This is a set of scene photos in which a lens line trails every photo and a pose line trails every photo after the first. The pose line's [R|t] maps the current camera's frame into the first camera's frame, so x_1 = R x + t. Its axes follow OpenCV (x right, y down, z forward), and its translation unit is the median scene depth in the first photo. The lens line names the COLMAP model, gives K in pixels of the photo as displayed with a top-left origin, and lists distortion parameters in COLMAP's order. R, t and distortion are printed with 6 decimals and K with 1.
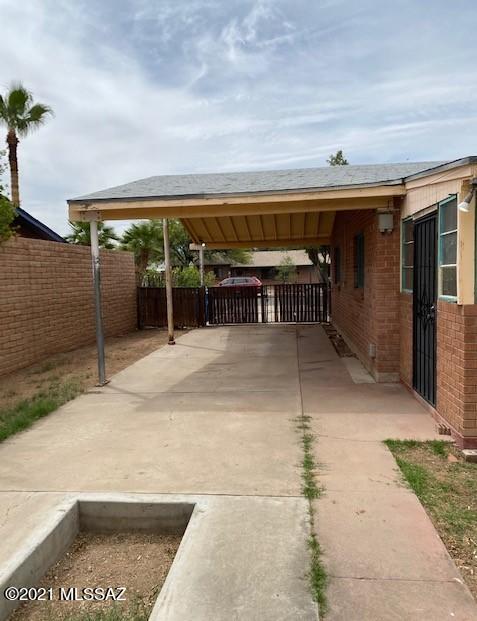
lens RADIAL K [[485.7, 0, 238.5], [0, 485.7, 311.5], [0, 0, 1]] dist [0.005489, 0.004472]
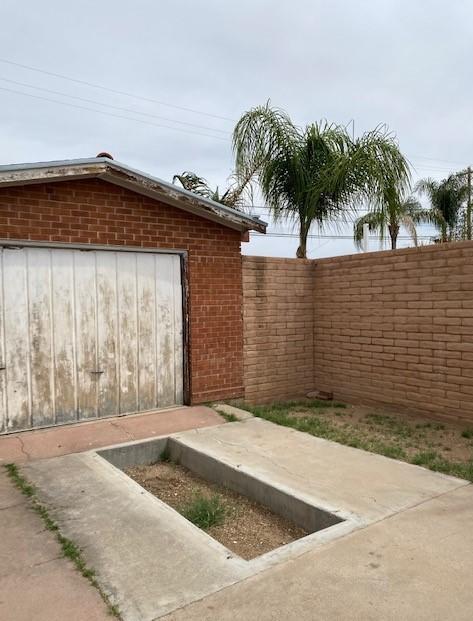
lens RADIAL K [[485.7, 0, 236.7], [0, 485.7, 311.0], [0, 0, 1]] dist [0.005489, 0.004472]
pose [[-0.752354, 0.052760, -0.656643, 0.505867], [-0.011891, 0.995538, 0.093614, -0.127472], [0.658652, 0.078239, -0.748370, 1.752761]]
